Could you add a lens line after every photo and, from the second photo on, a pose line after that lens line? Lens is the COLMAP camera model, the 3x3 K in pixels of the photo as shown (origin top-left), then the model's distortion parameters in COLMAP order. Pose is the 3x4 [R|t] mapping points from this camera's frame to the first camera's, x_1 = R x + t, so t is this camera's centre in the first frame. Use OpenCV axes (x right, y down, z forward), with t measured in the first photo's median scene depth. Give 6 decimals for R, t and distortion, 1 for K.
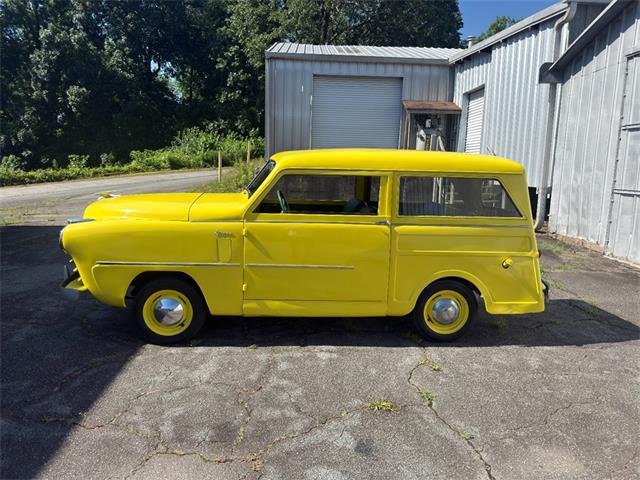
lens RADIAL K [[449.0, 0, 323.6], [0, 449.0, 239.8], [0, 0, 1]] dist [0.055554, -0.082506]
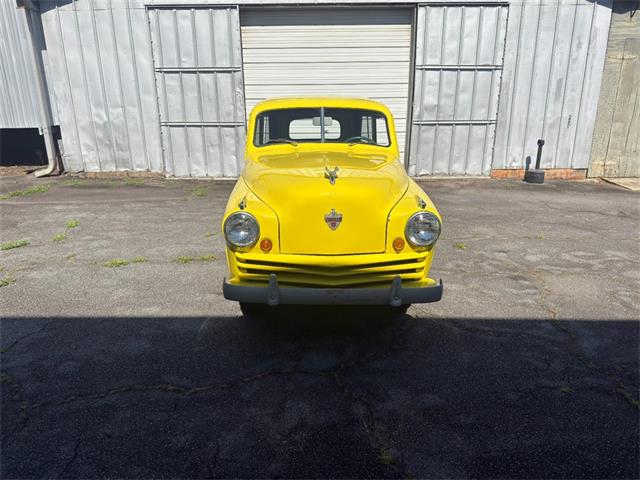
lens RADIAL K [[453.4, 0, 318.6], [0, 453.4, 238.3], [0, 0, 1]] dist [0.036770, -0.049991]
pose [[0.043847, -0.305409, 0.951211, -1.203933], [0.168203, 0.940792, 0.294310, -0.217341], [-0.984777, 0.147092, 0.092621, 1.036788]]
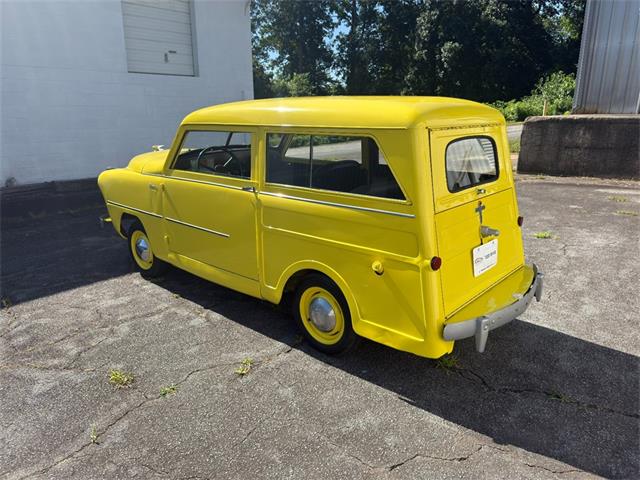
lens RADIAL K [[456.9, 0, 325.4], [0, 456.9, 236.4], [0, 0, 1]] dist [0.004120, -0.009500]
pose [[0.696384, 0.155107, -0.700708, 0.793029], [-0.089747, 0.987522, 0.129402, -0.069278], [0.712036, -0.027227, 0.701615, 0.478632]]
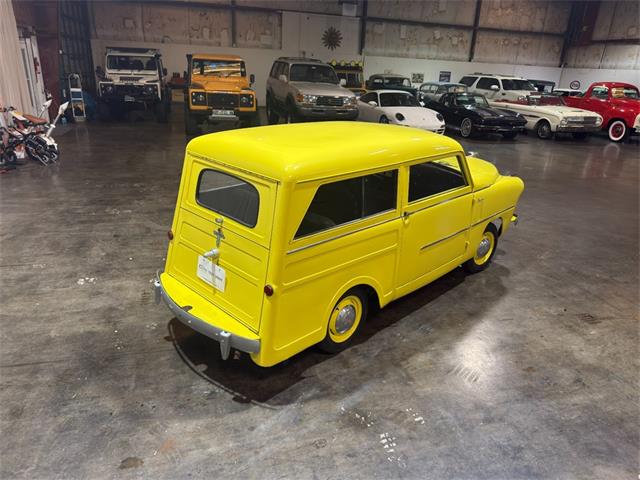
lens RADIAL K [[456.9, 0, 325.4], [0, 456.9, 236.4], [0, 0, 1]] dist [0.004120, -0.009500]
pose [[-0.745299, 0.171880, -0.644195, 0.844716], [-0.186581, 0.873828, 0.449012, -0.447886], [0.640092, 0.454843, -0.619193, 1.794377]]
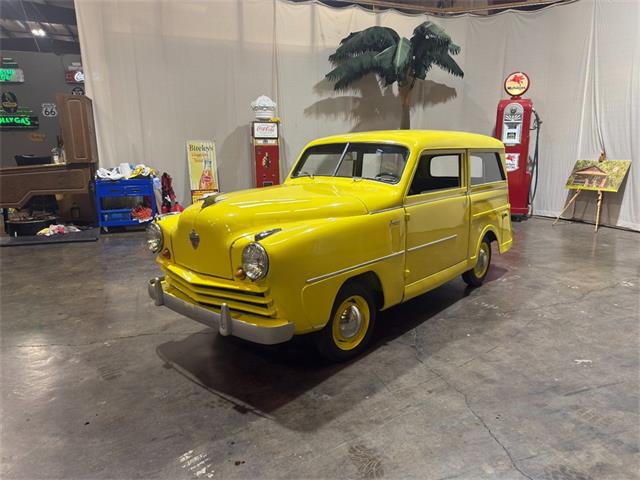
lens RADIAL K [[449.0, 0, 323.6], [0, 449.0, 239.8], [0, 0, 1]] dist [0.055554, -0.082506]
pose [[0.708269, -0.169033, 0.685407, -0.907003], [0.139989, 0.985259, 0.098324, -0.082450], [-0.691923, 0.026310, 0.721491, 0.392931]]
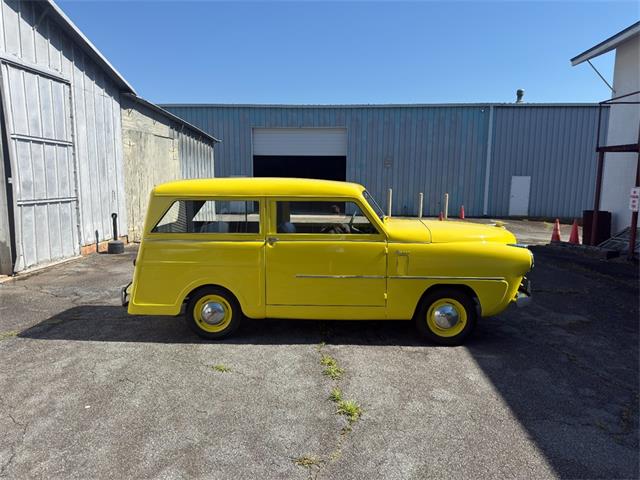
lens RADIAL K [[449.0, 0, 323.6], [0, 449.0, 239.8], [0, 0, 1]] dist [0.055554, -0.082506]
pose [[-0.993600, -0.051727, 0.100414, -0.146570], [-0.020112, 0.955793, 0.293353, -0.430641], [-0.111150, 0.289456, -0.950716, 2.360835]]
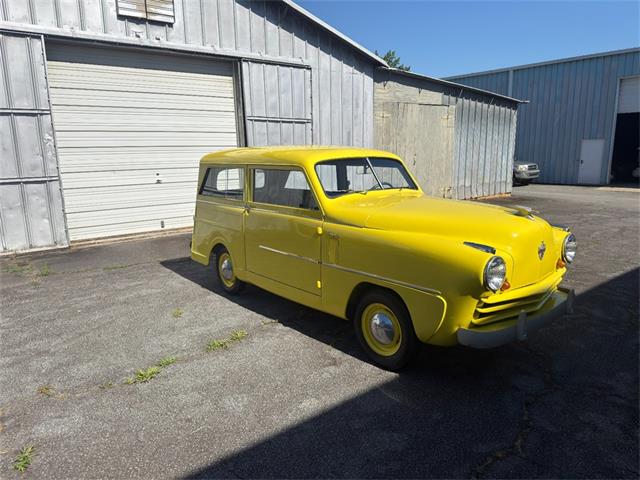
lens RADIAL K [[449.0, 0, 323.6], [0, 449.0, 239.8], [0, 0, 1]] dist [0.055554, -0.082506]
pose [[-0.590687, -0.176211, 0.787425, -0.936336], [0.130636, 0.942105, 0.308823, -0.347275], [-0.796256, 0.285284, -0.533469, 1.779019]]
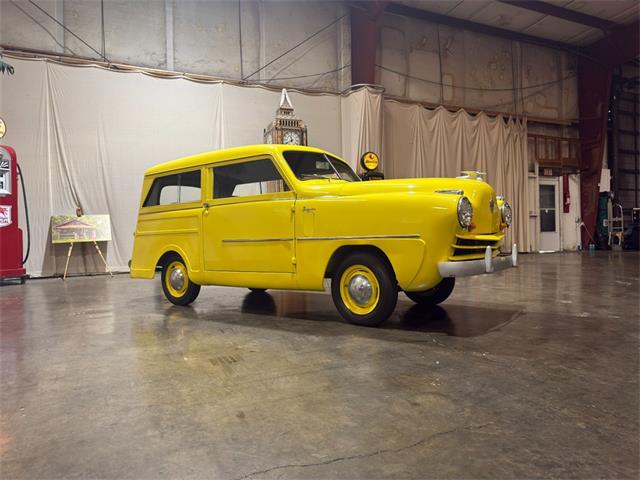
lens RADIAL K [[447.9, 0, 328.1], [0, 447.9, 237.5], [0, 0, 1]] dist [0.079316, -0.119709]
pose [[-0.765044, -0.011453, 0.643876, -0.888856], [0.119191, 0.980049, 0.159053, -0.161906], [-0.632851, 0.198427, -0.748416, 1.984576]]
